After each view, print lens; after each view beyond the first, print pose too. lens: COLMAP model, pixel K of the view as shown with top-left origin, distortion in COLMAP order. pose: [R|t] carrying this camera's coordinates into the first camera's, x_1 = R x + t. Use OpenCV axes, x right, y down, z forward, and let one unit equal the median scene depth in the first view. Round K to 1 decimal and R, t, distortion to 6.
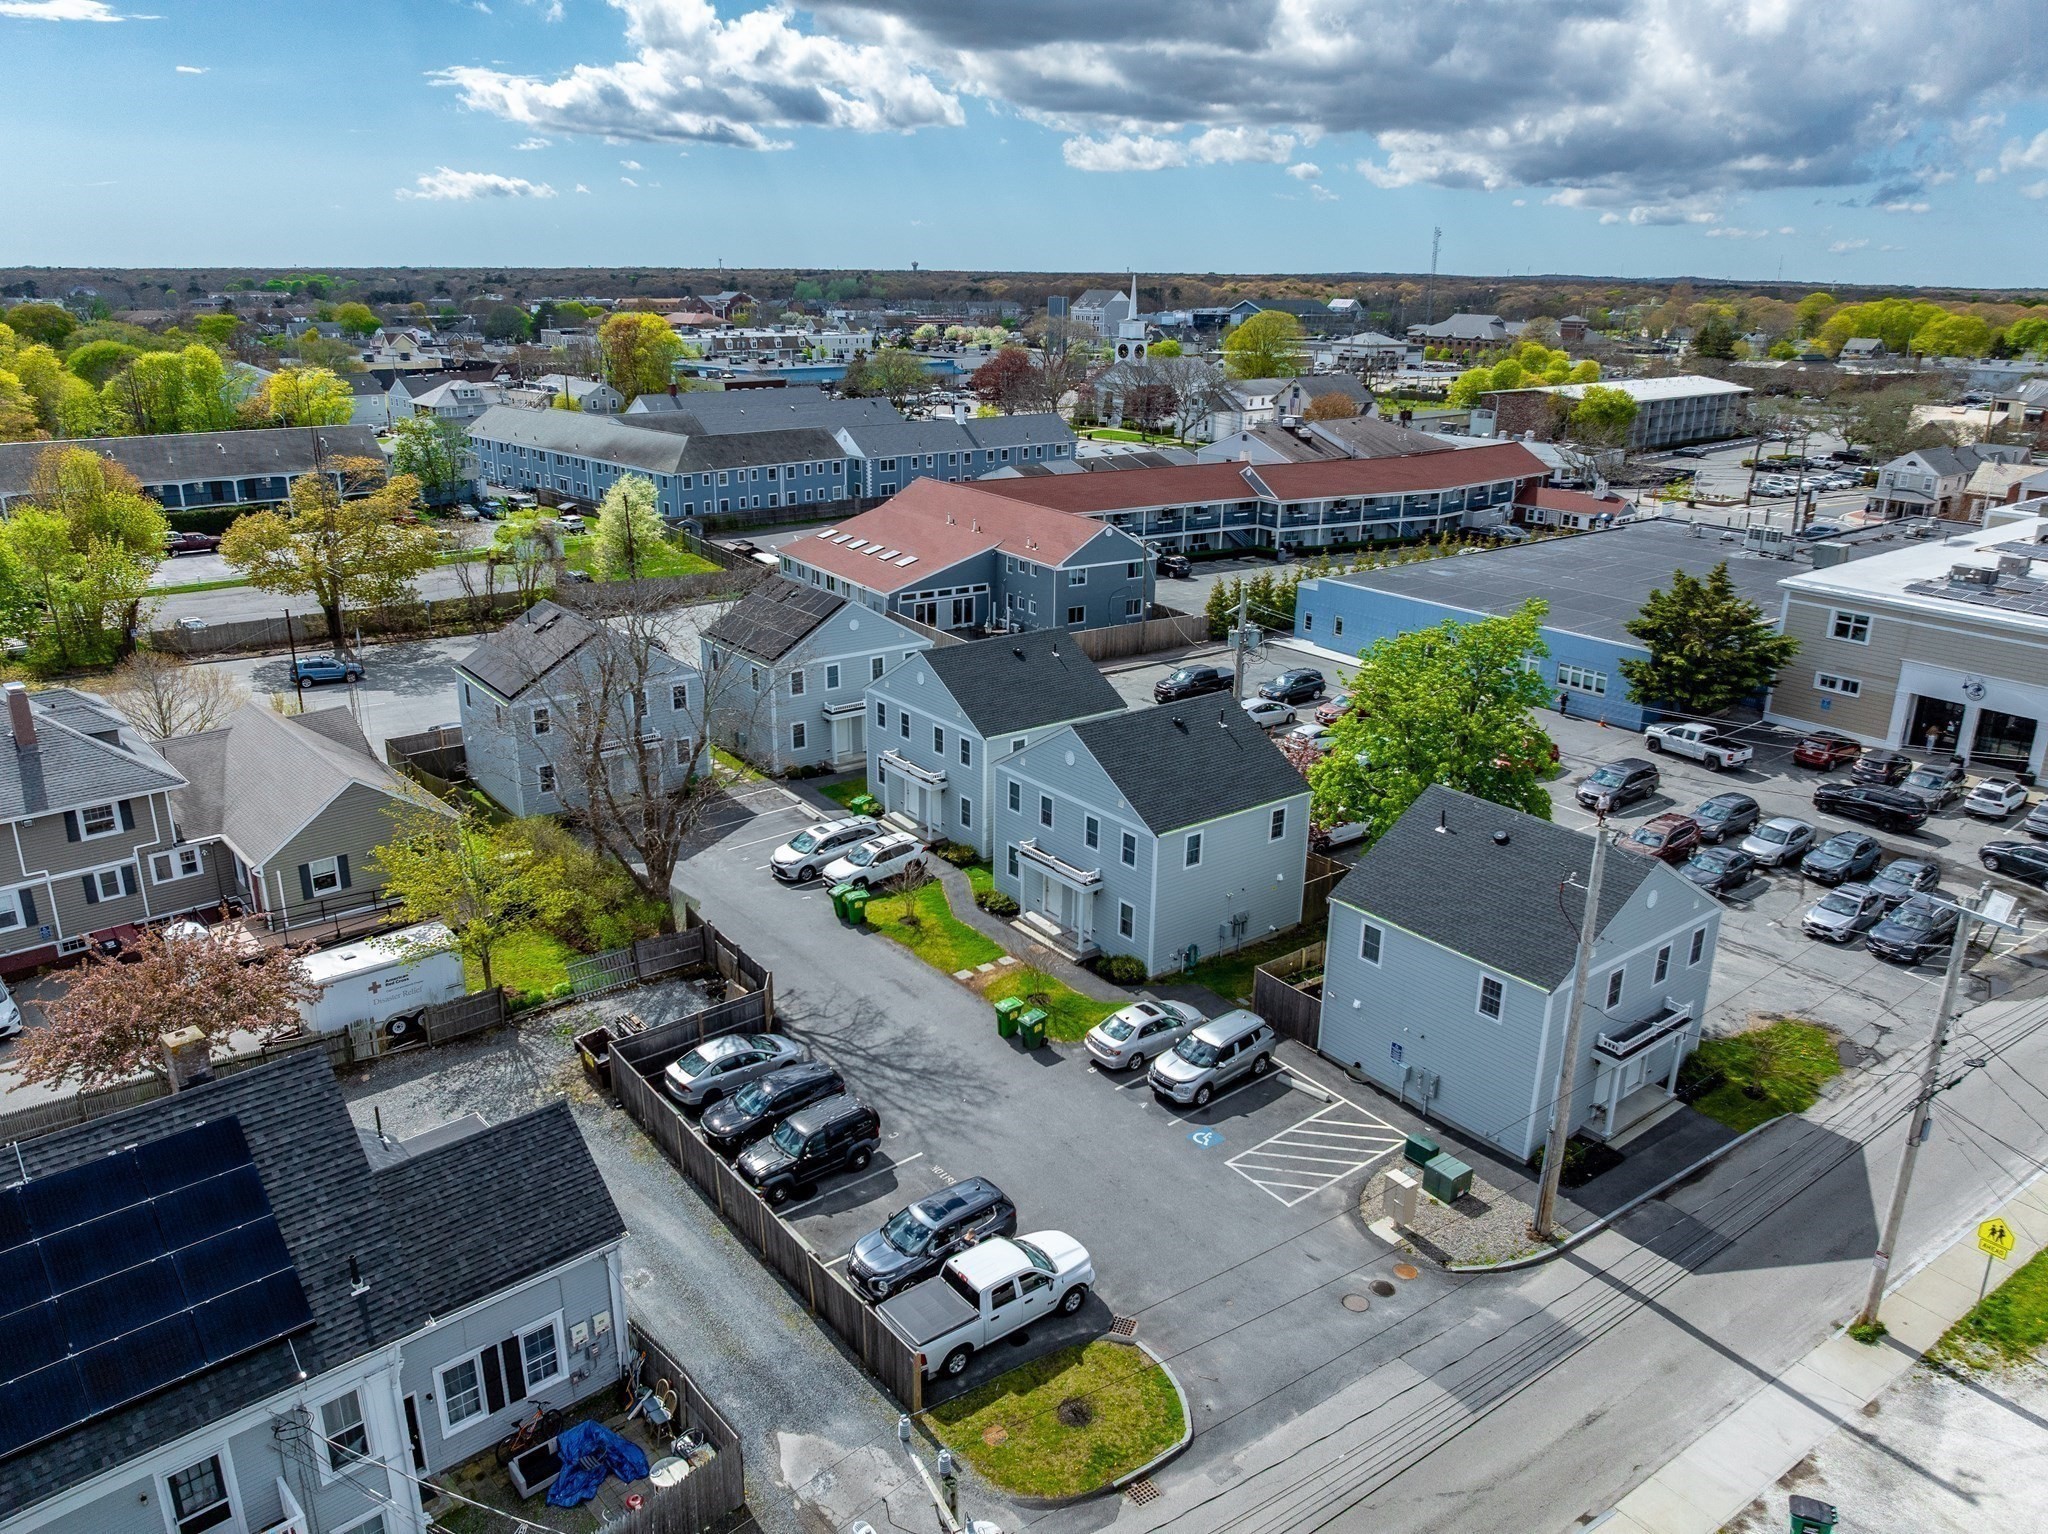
lens RADIAL K [[1444.0, 0, 1030.6], [0, 1444.0, 753.7], [0, 0, 1]] dist [-0.041223, 0.009624]
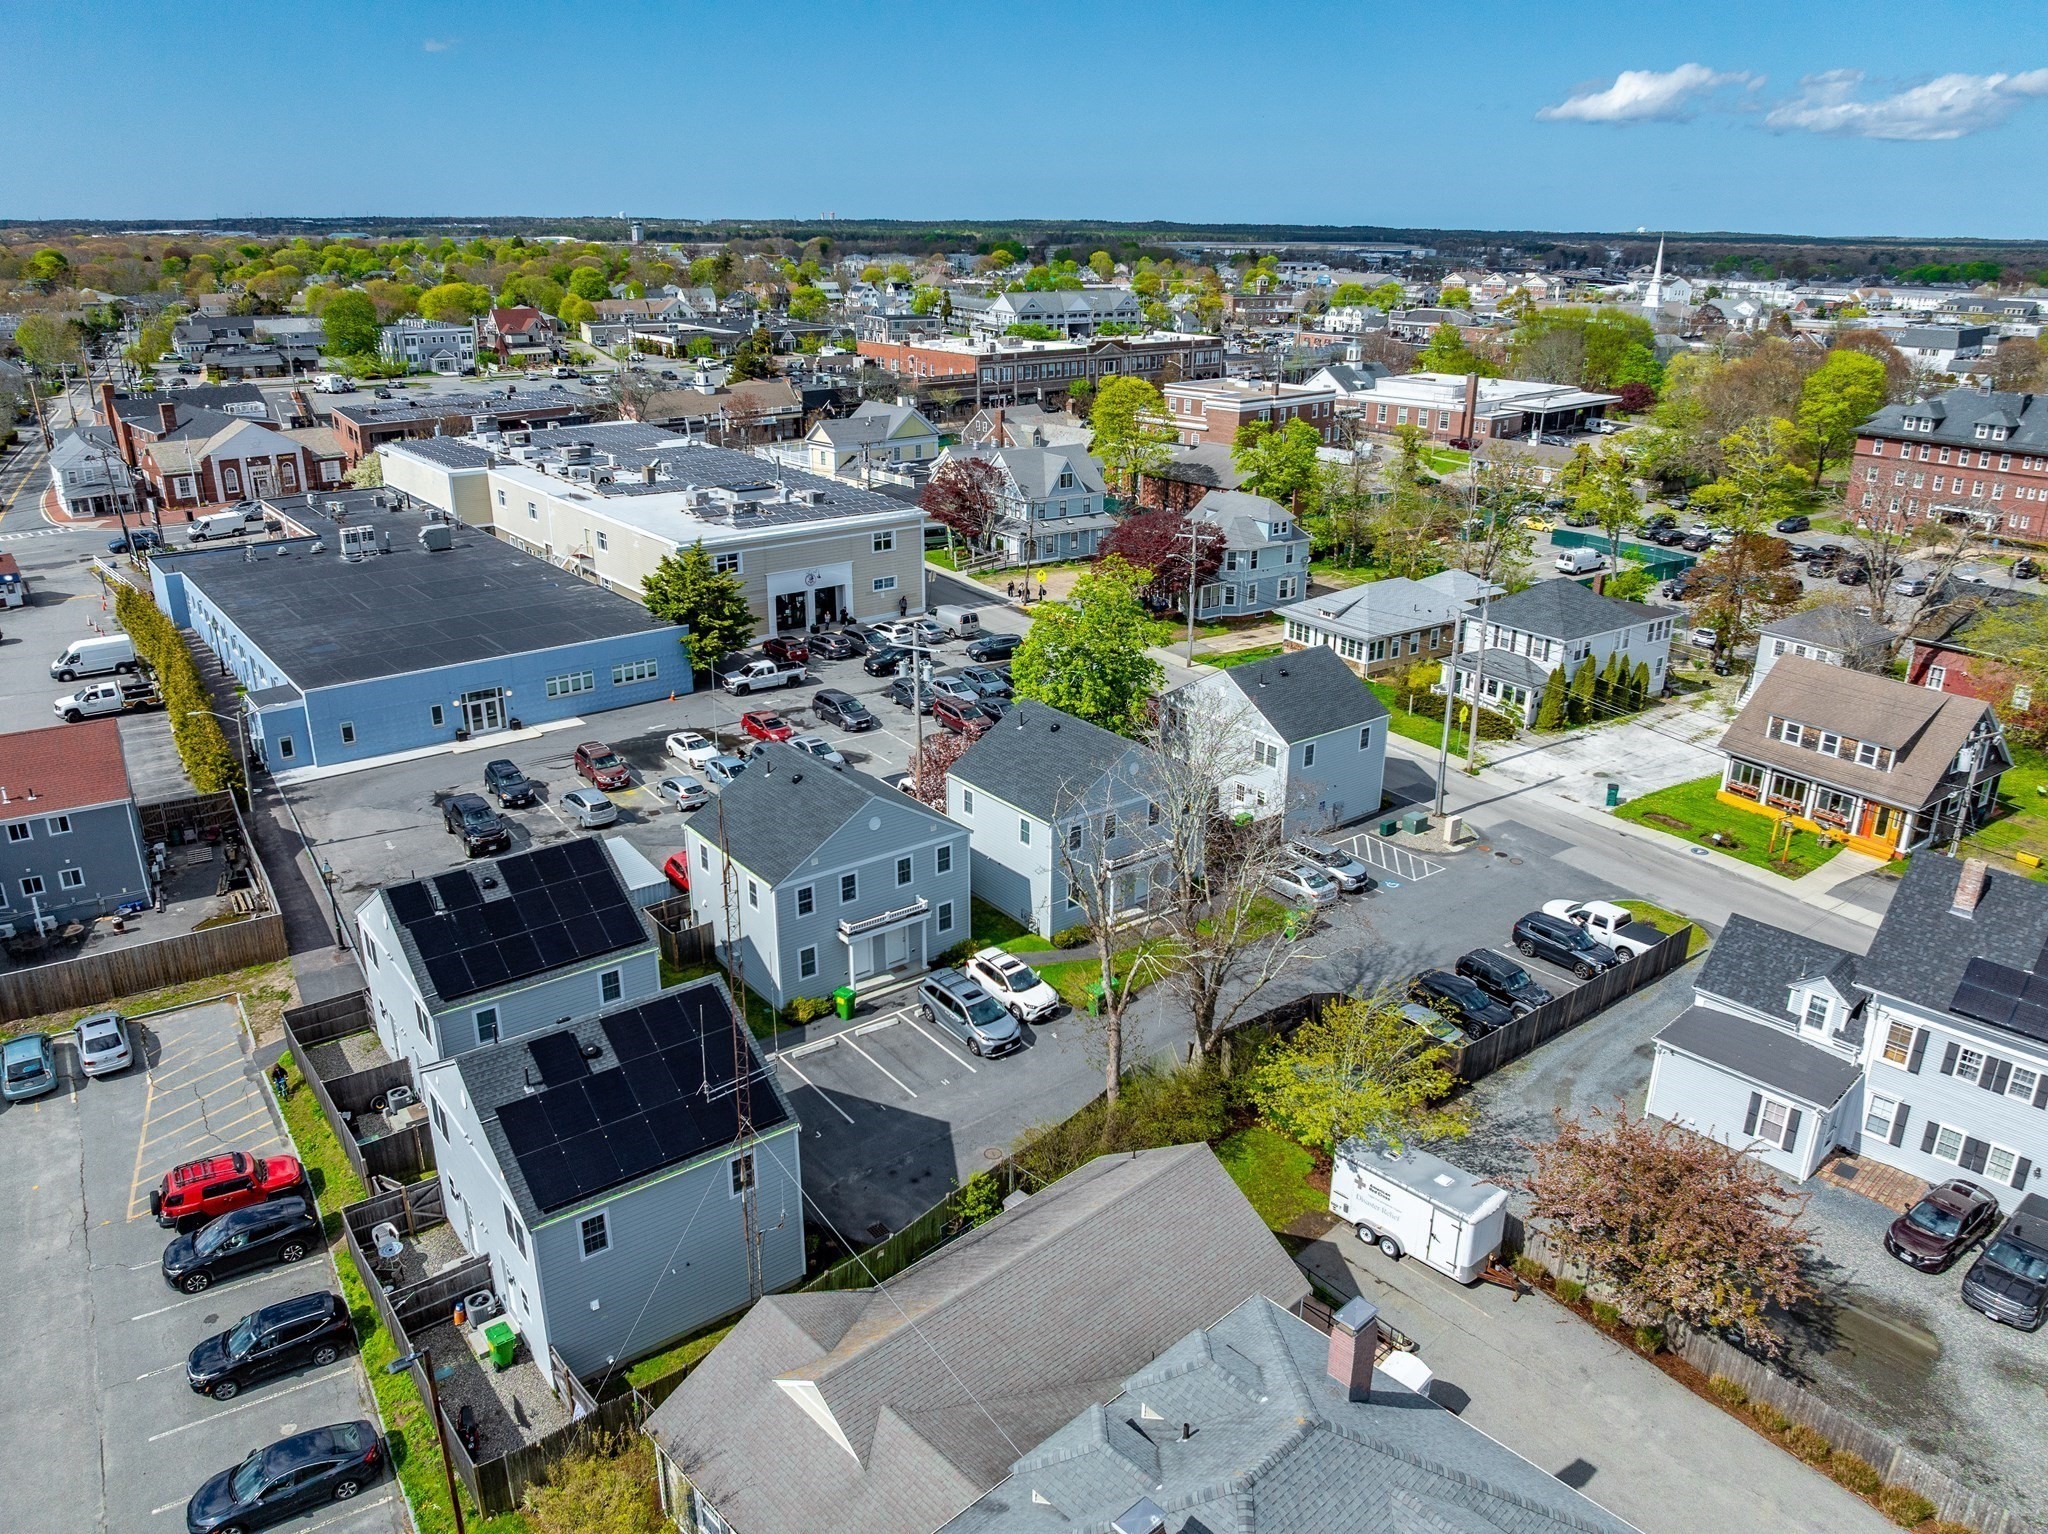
lens RADIAL K [[1444.0, 0, 1034.5], [0, 1444.0, 751.1], [0, 0, 1]] dist [-0.041223, 0.009624]
pose [[-0.000857, -0.356380, 0.934341, -0.847870], [0.308708, 0.888611, 0.339221, -0.344636], [-0.951157, 0.288729, 0.109256, 0.722378]]
